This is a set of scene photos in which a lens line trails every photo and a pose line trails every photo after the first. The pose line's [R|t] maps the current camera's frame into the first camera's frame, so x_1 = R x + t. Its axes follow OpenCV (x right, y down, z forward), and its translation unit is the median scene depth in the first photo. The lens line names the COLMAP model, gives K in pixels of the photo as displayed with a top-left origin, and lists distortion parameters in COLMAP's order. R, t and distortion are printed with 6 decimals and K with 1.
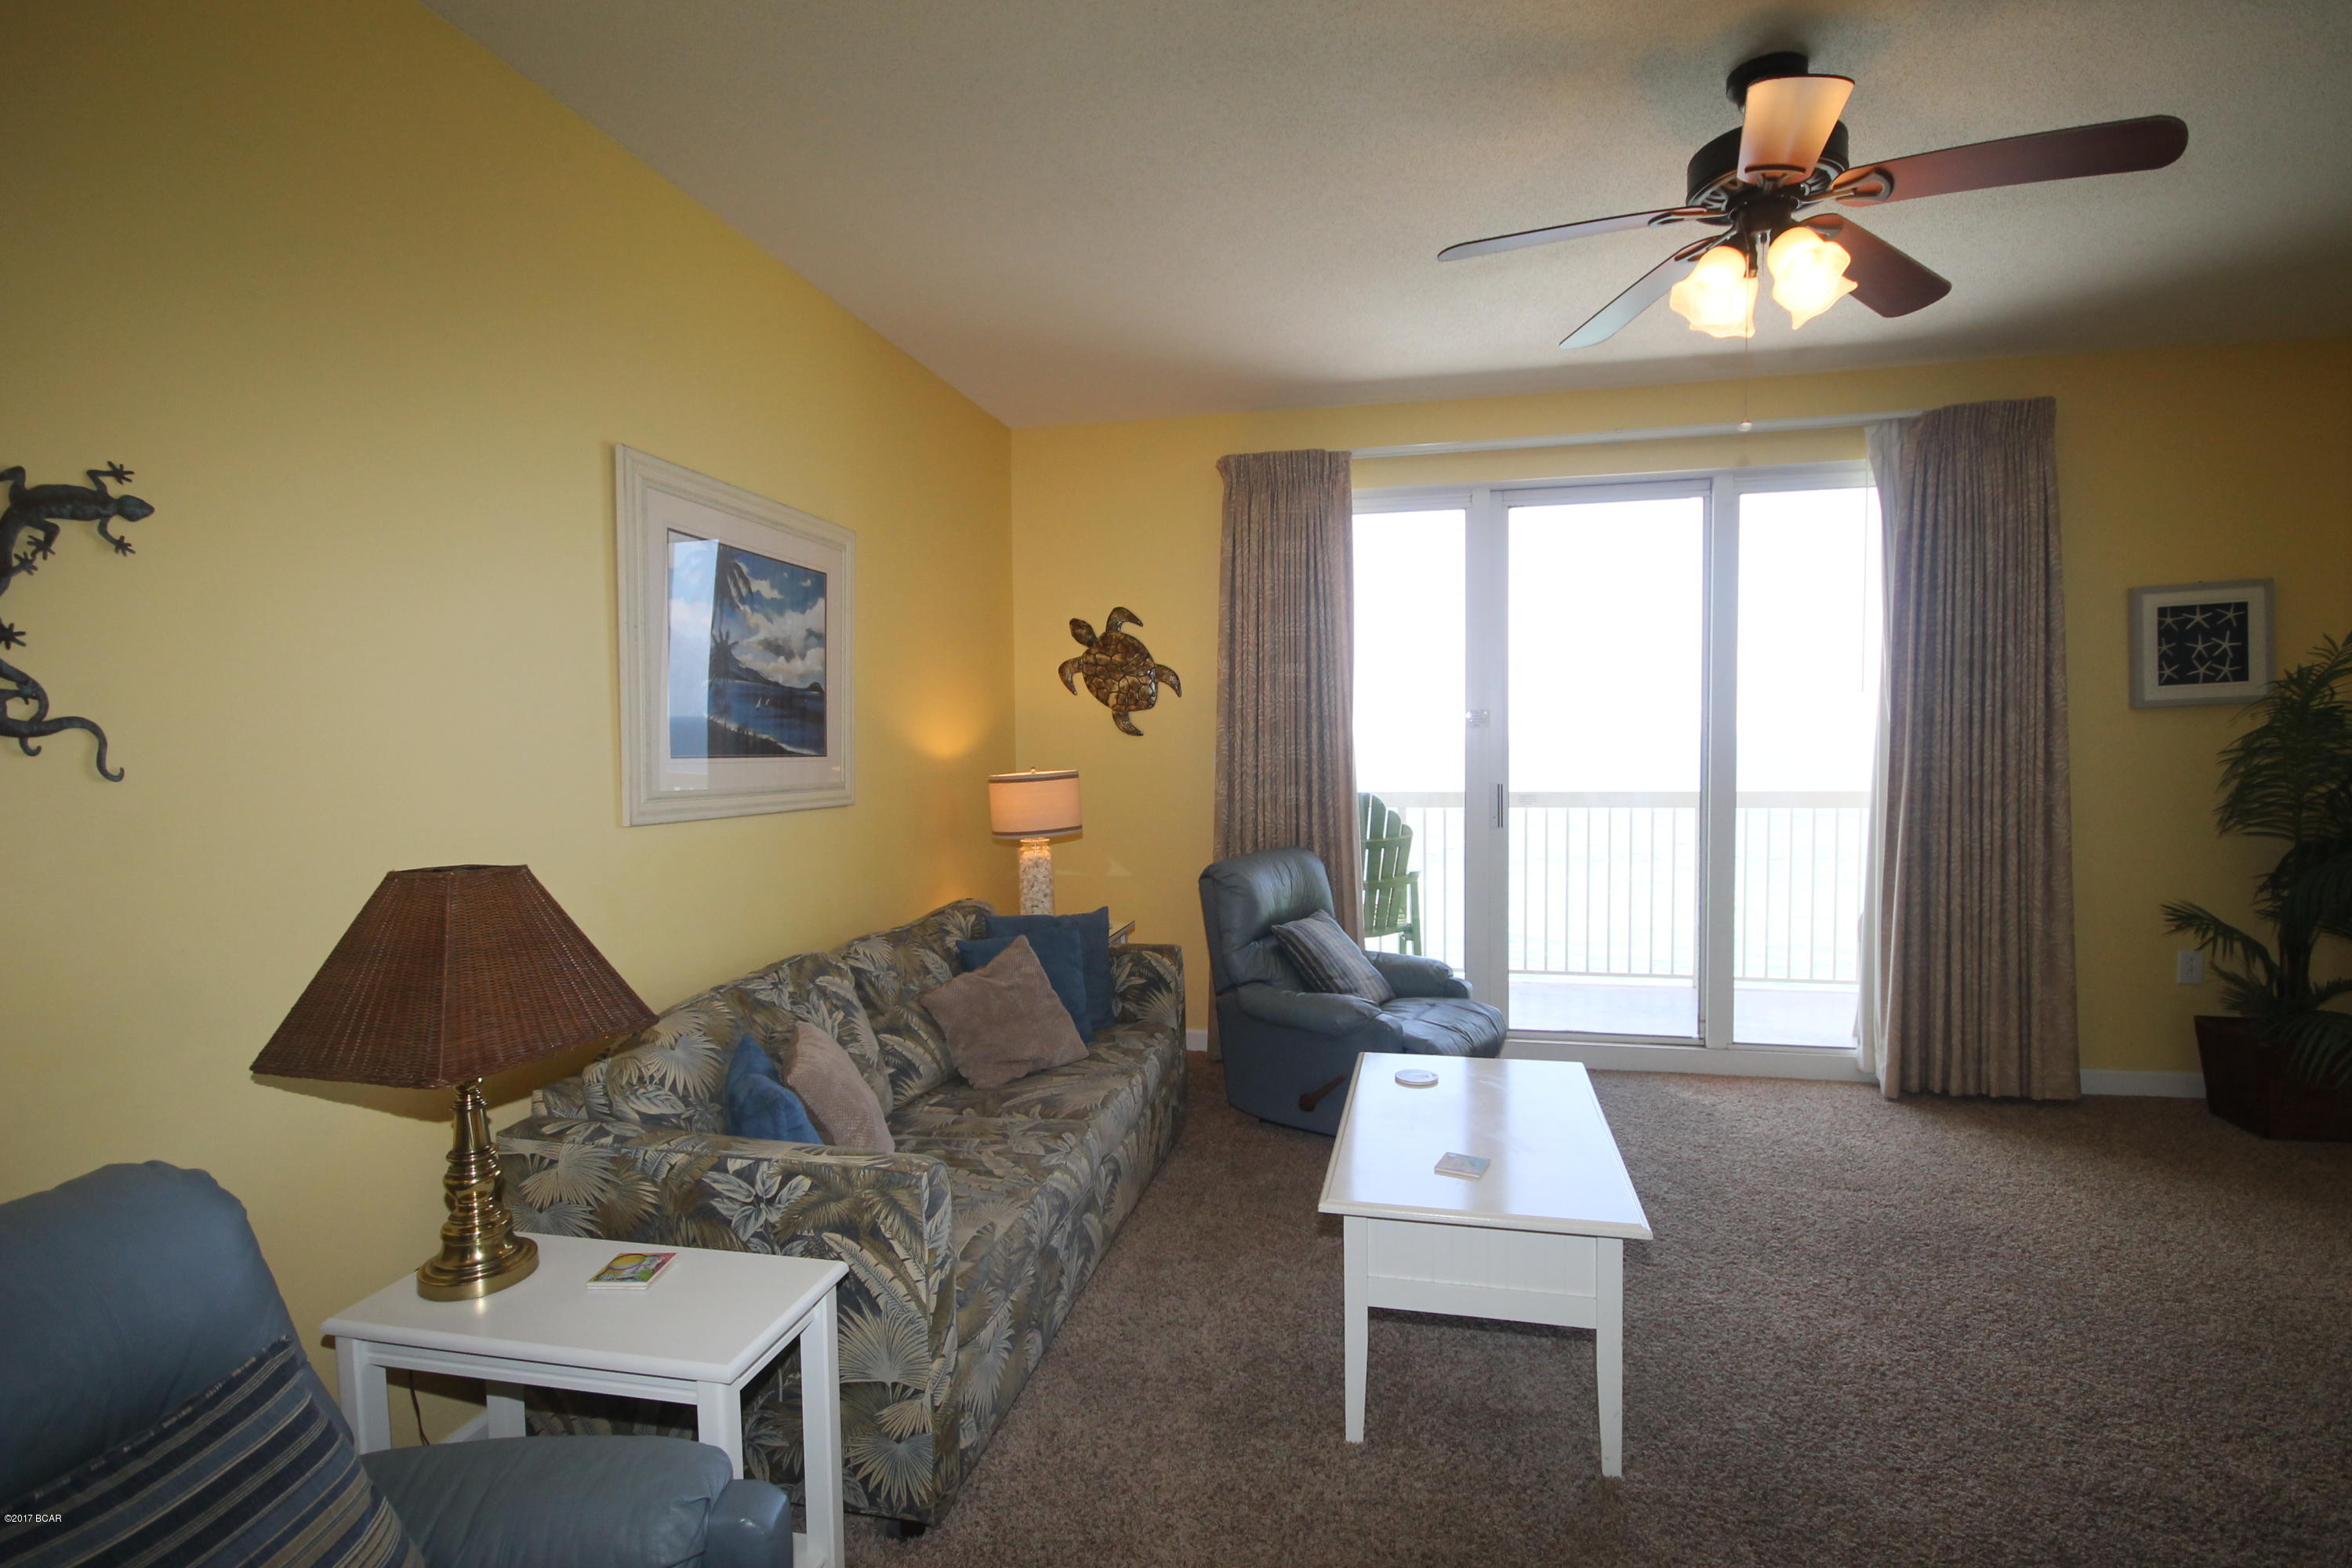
lens RADIAL K [[1100.0, 0, 1186.4], [0, 1100.0, 793.6], [0, 0, 1]] dist [0.003112, -0.008470]
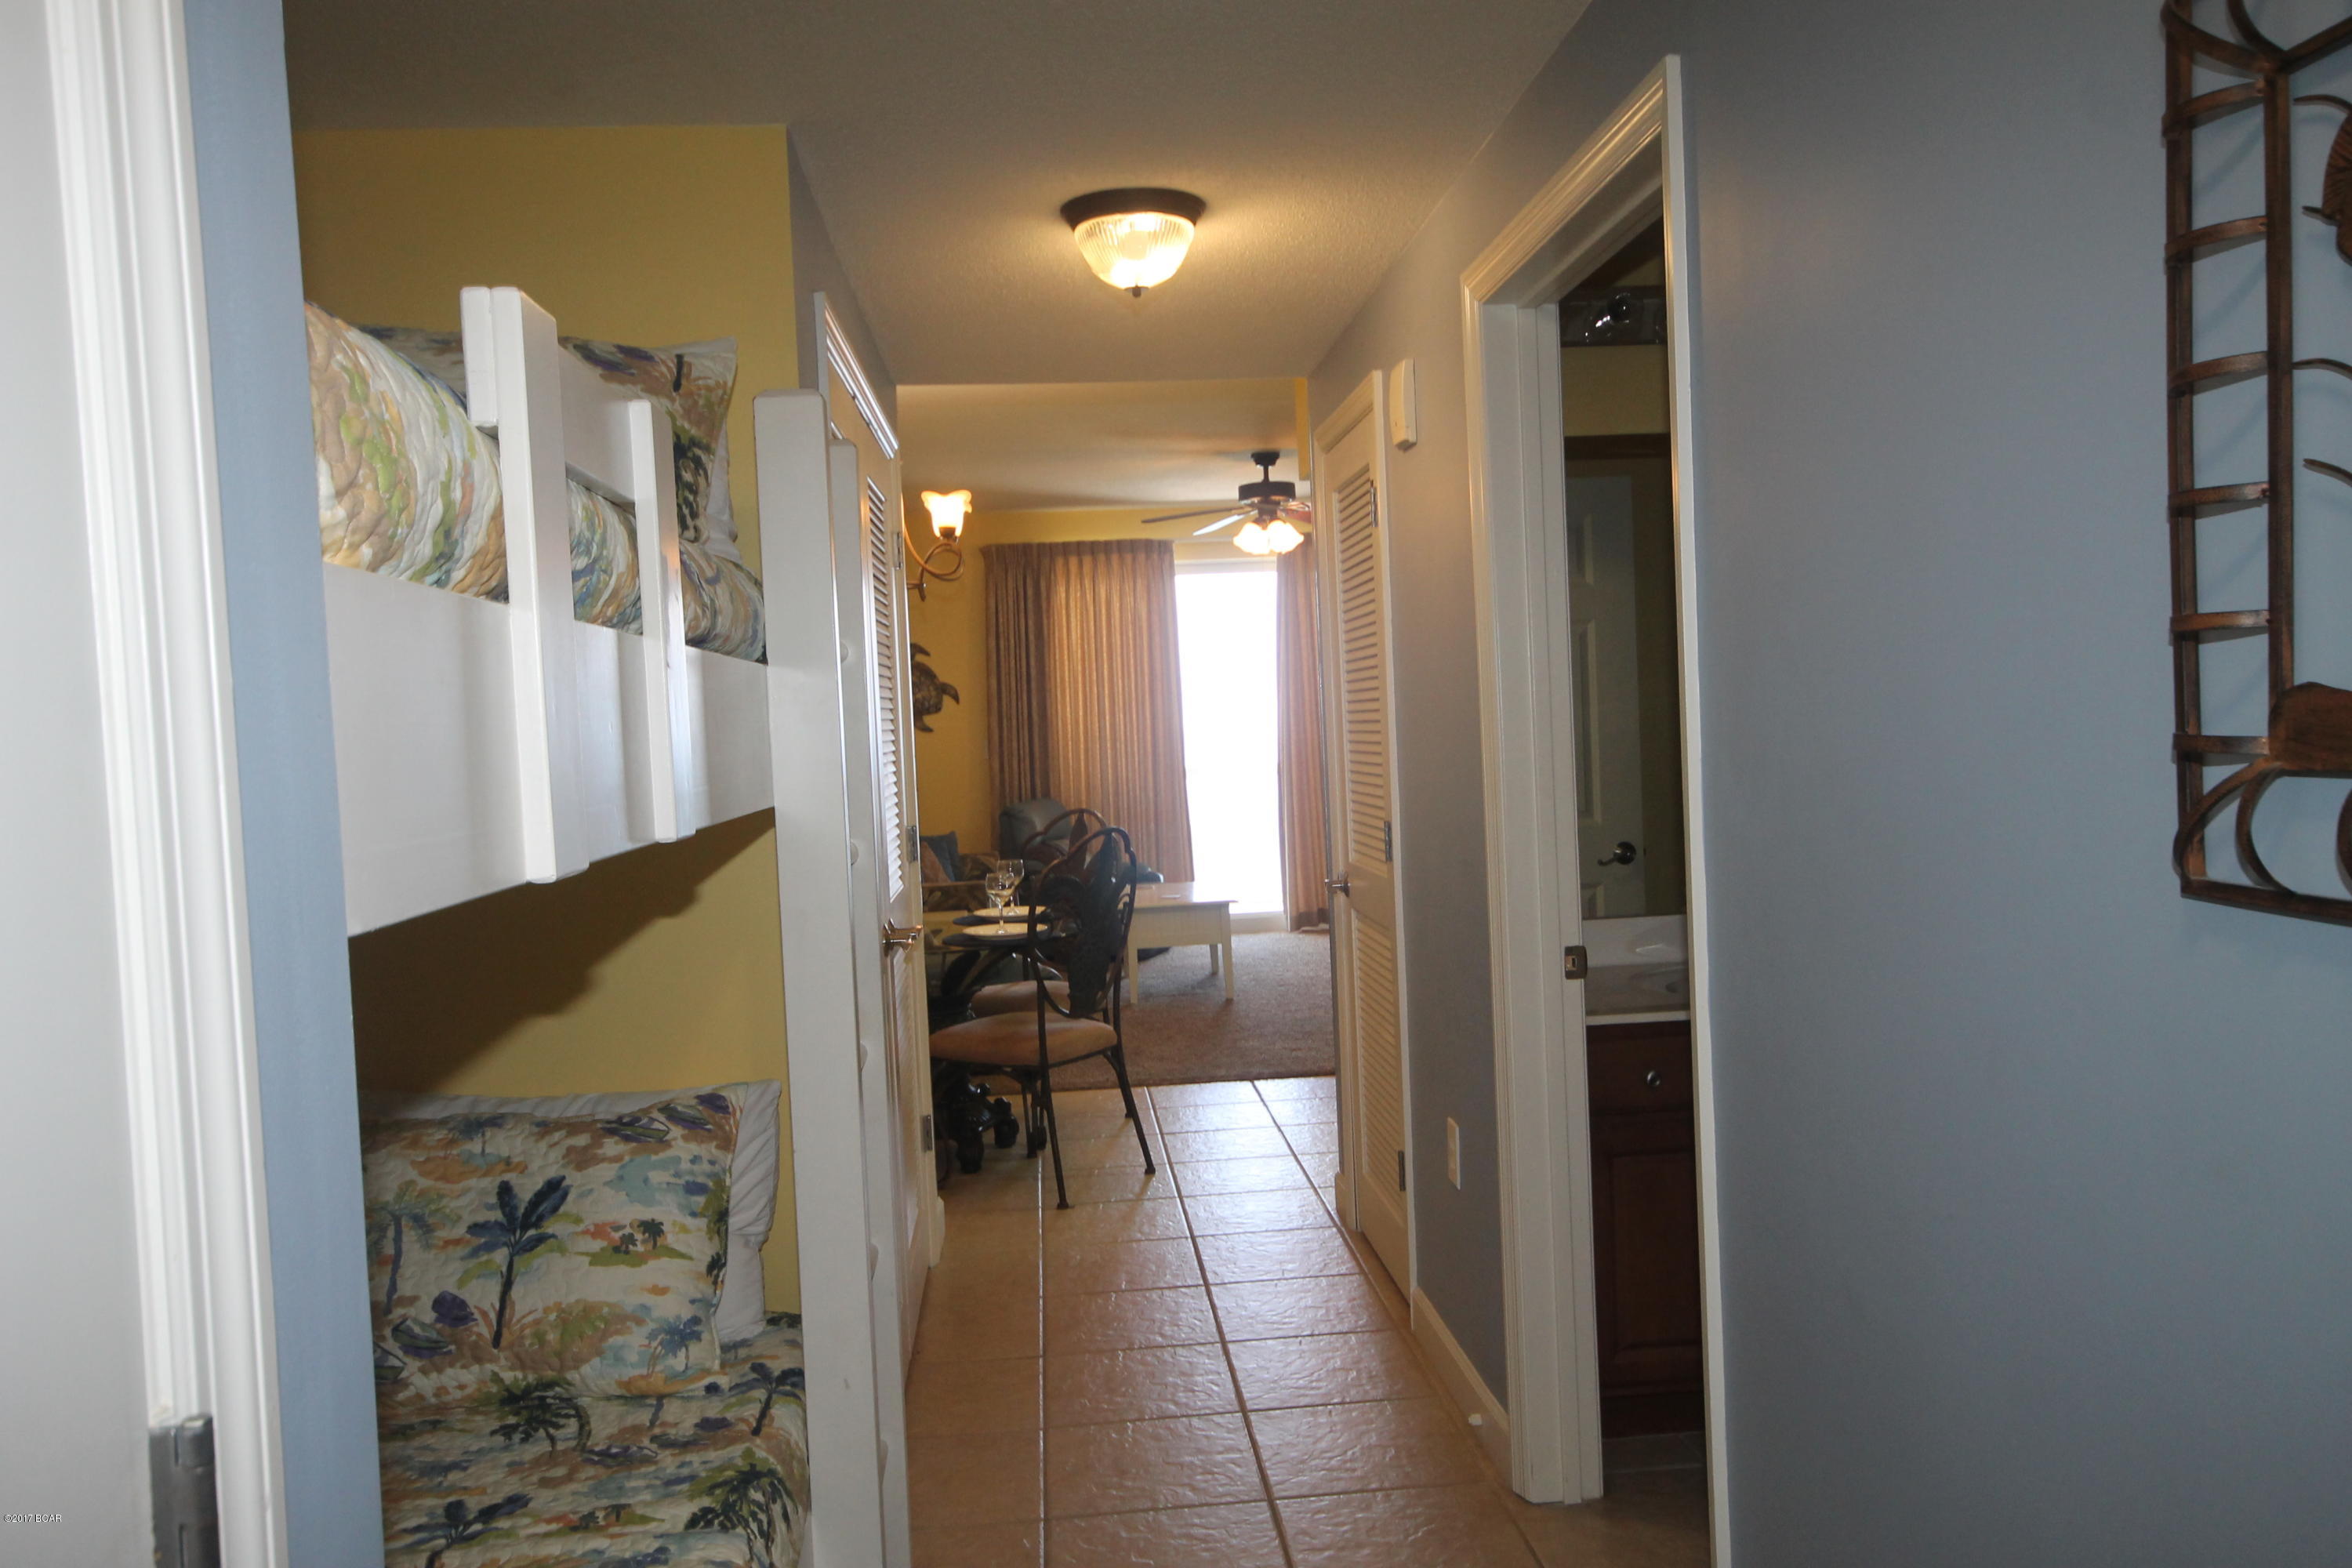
lens RADIAL K [[1779.6, 0, 1186.0], [0, 1779.6, 784.2], [0, 0, 1]] dist [0.002996, 0.041334]
pose [[0.955774, -0.040443, 0.291308, -0.613761], [0.048981, 0.998556, -0.022073, 0.126670], [-0.289995, 0.035366, 0.956374, -2.006427]]
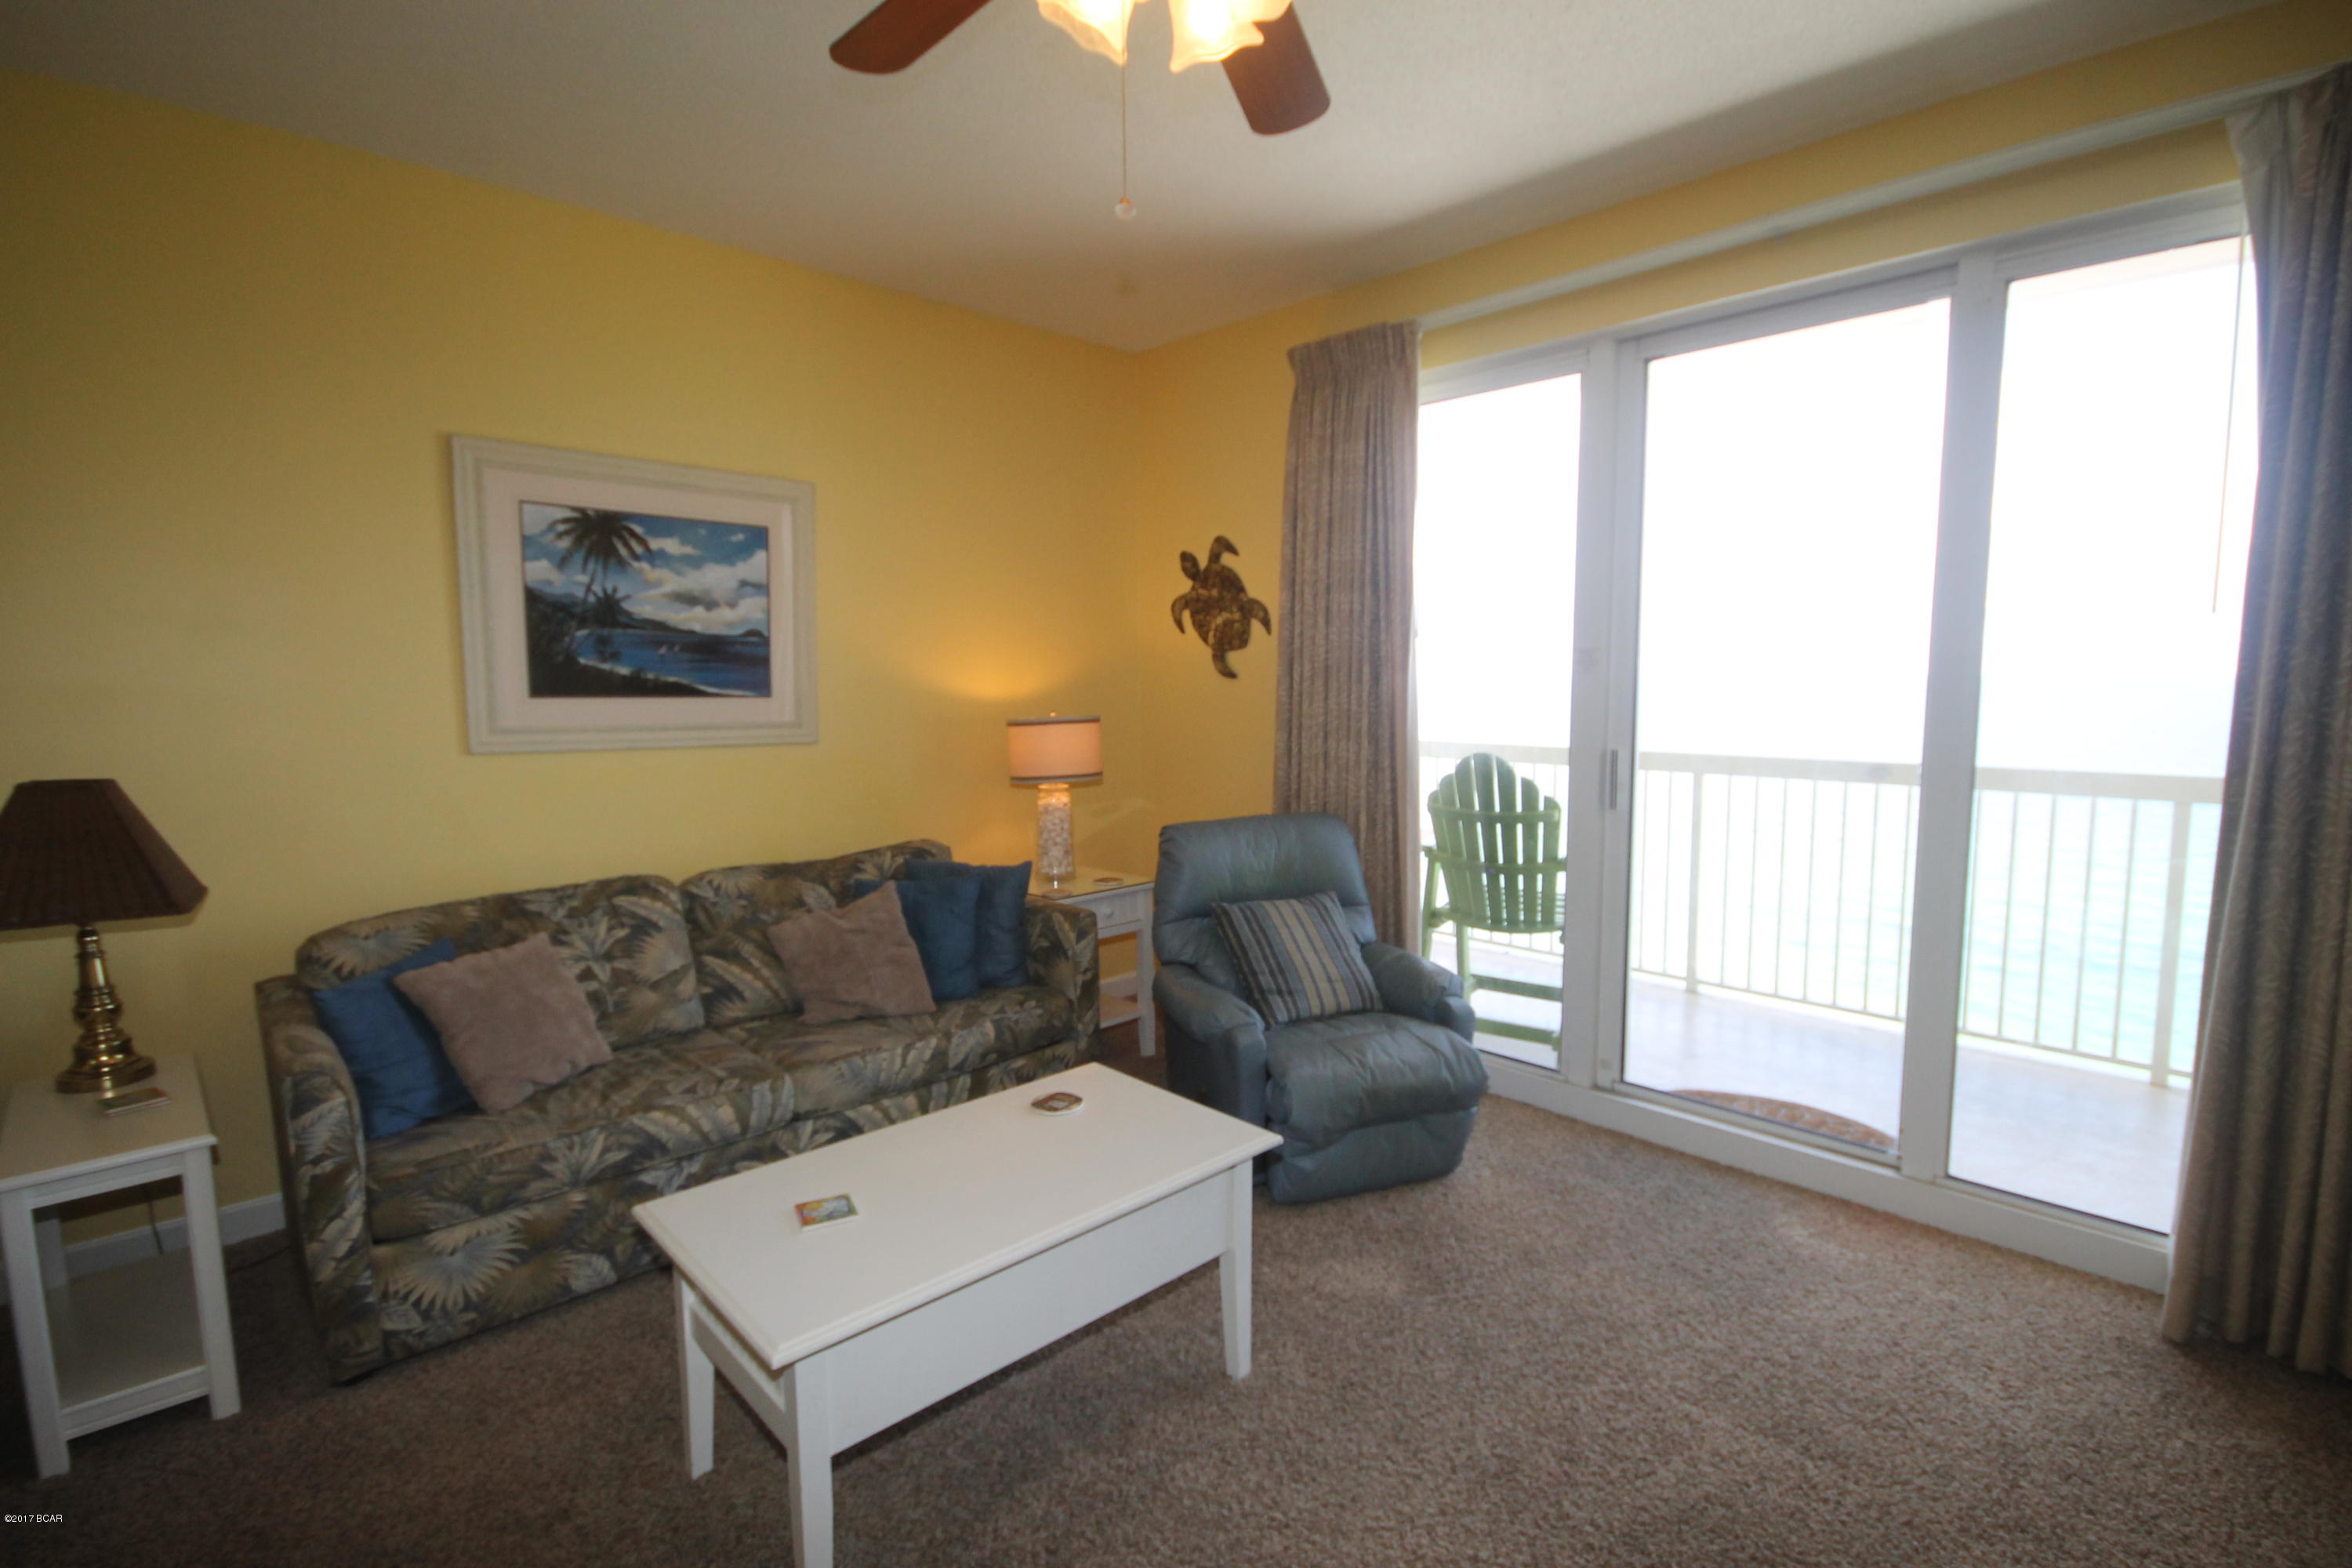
lens RADIAL K [[1100.0, 0, 1194.4], [0, 1100.0, 788.0], [0, 0, 1]] dist [0.003112, -0.008470]
pose [[0.834267, 0.063685, -0.547670, 0.654610], [-0.033583, 0.997332, 0.064816, -0.030627], [0.550337, -0.035681, 0.834180, 0.339703]]
